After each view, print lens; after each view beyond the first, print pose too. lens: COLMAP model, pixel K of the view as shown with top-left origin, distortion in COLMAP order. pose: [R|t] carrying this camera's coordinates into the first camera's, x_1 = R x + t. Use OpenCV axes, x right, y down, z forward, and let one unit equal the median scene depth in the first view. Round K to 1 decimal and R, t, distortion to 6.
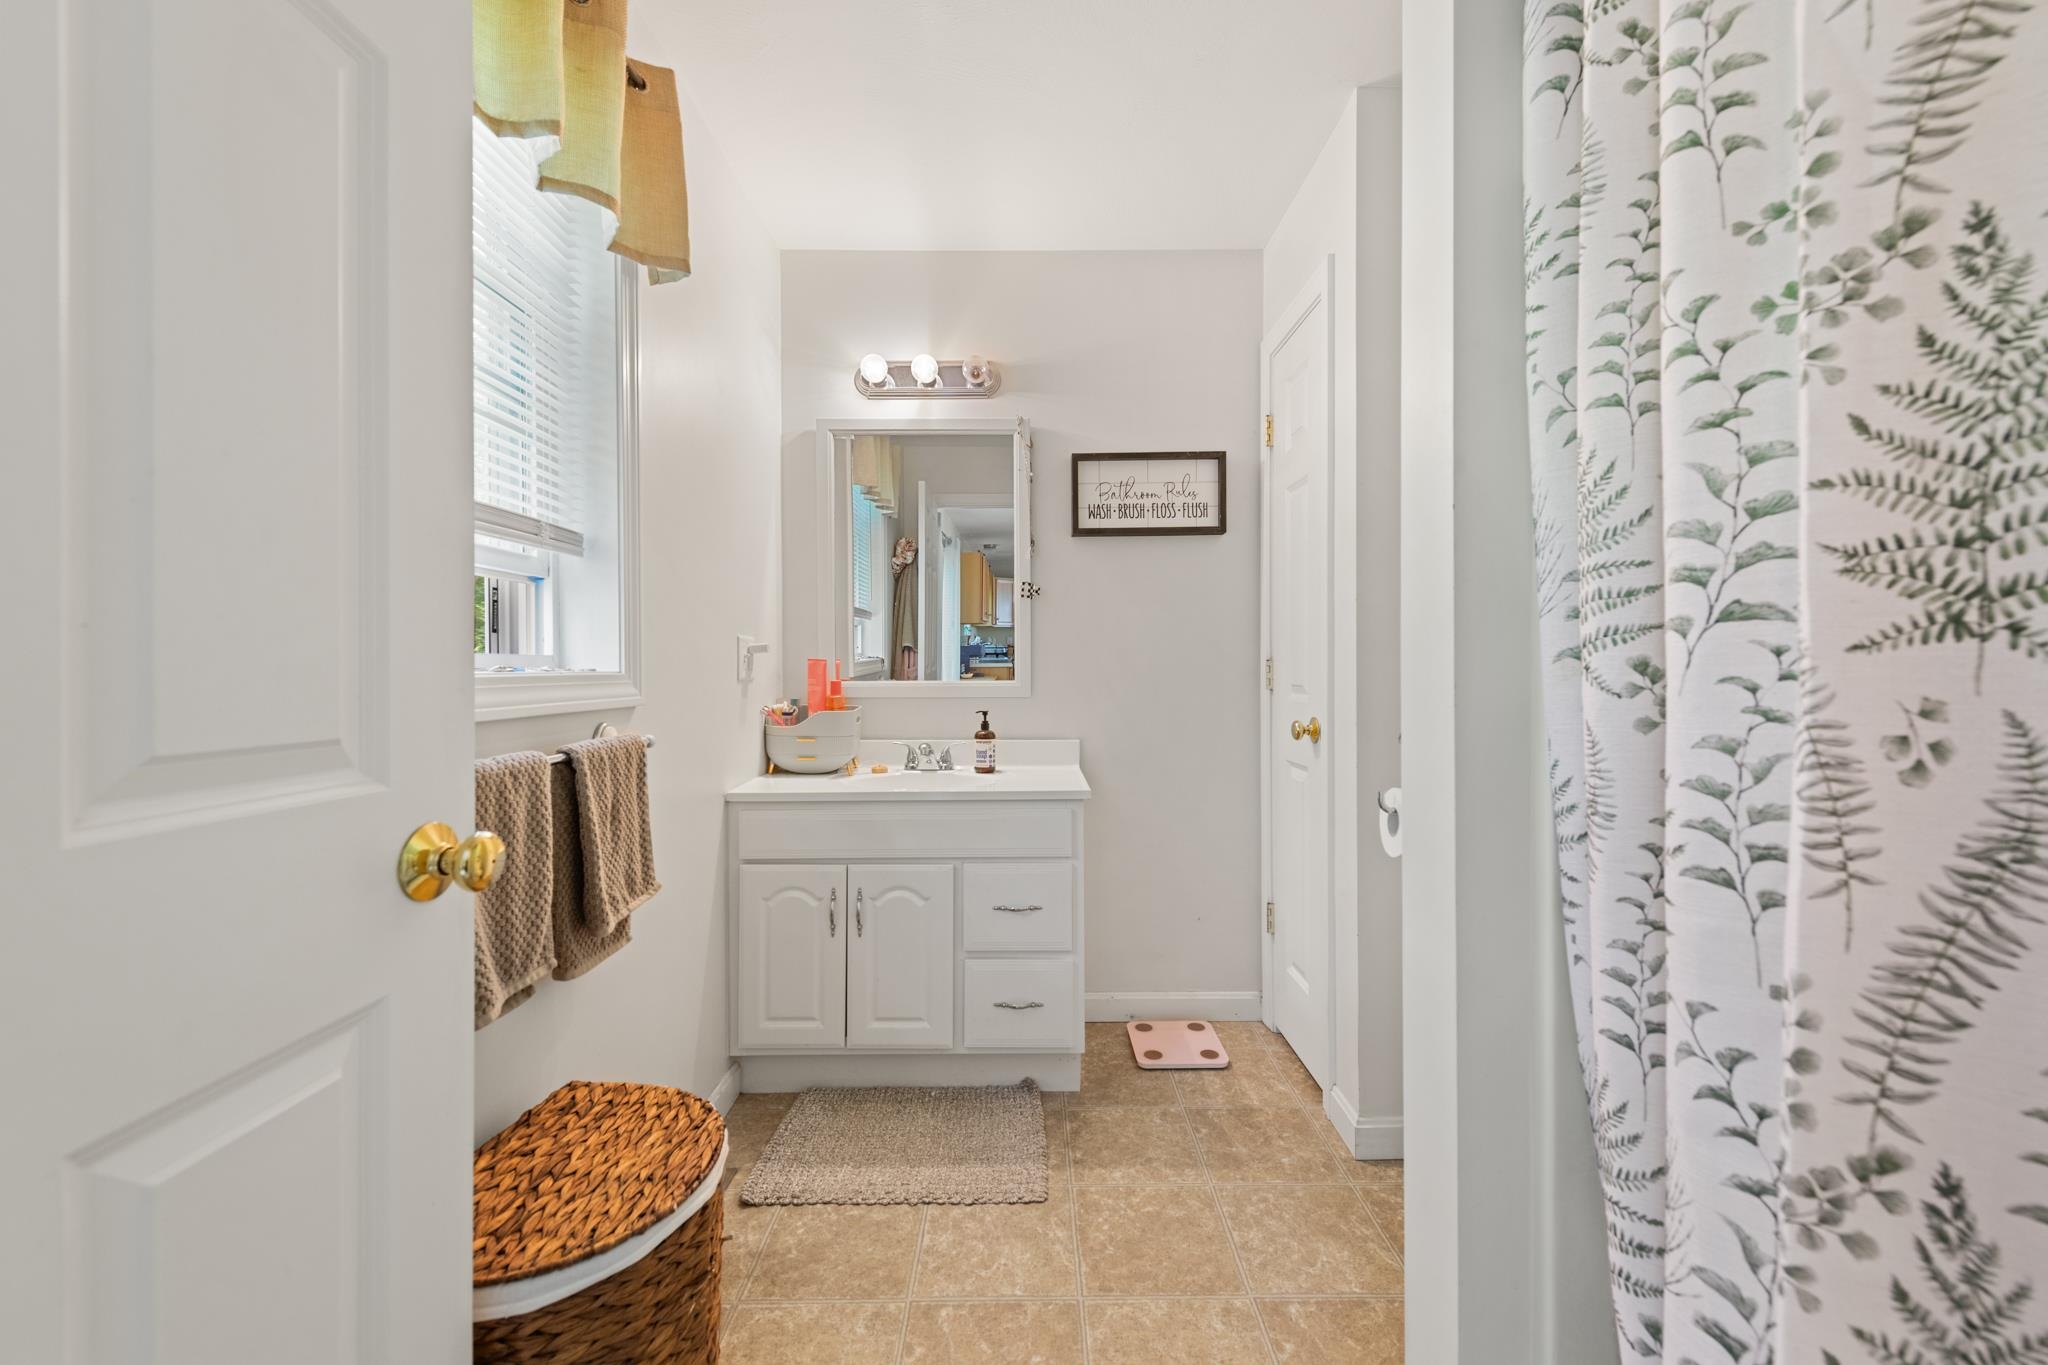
lens RADIAL K [[809.1, 0, 1023.4], [0, 809.1, 676.9], [0, 0, 1]] dist [0.002676, -0.000026]
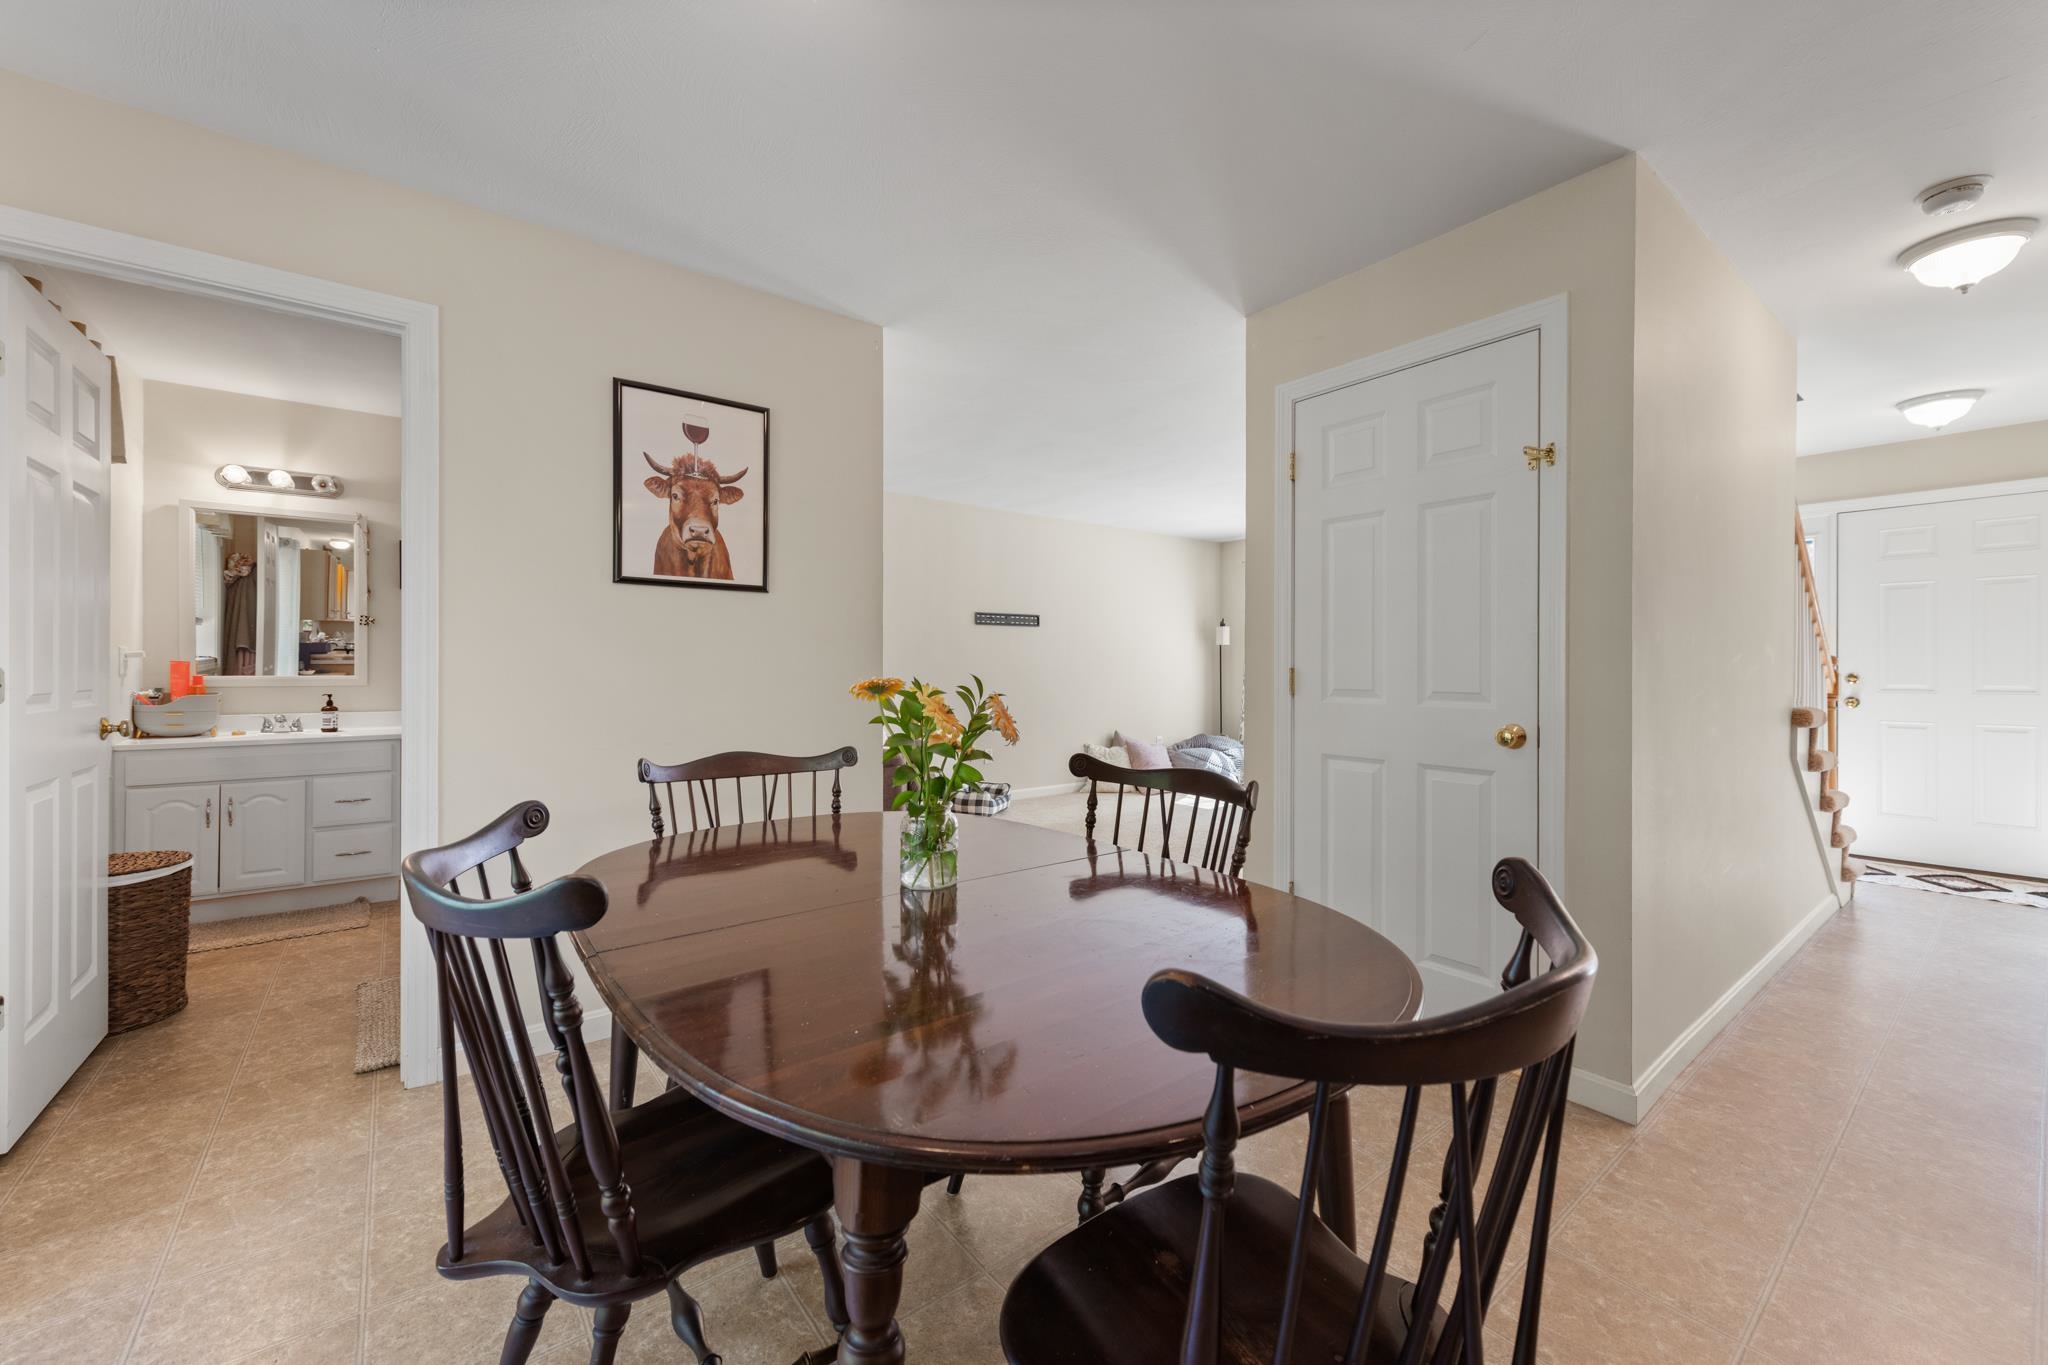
lens RADIAL K [[809.1, 0, 1039.4], [0, 809.1, 667.0], [0, 0, 1]] dist [0.002676, -0.000026]
pose [[0.784144, 0.003266, 0.620570, 0.058623], [0.000661, 0.999981, -0.006098, -0.000741], [-0.620578, 0.005192, 0.784128, -1.149102]]
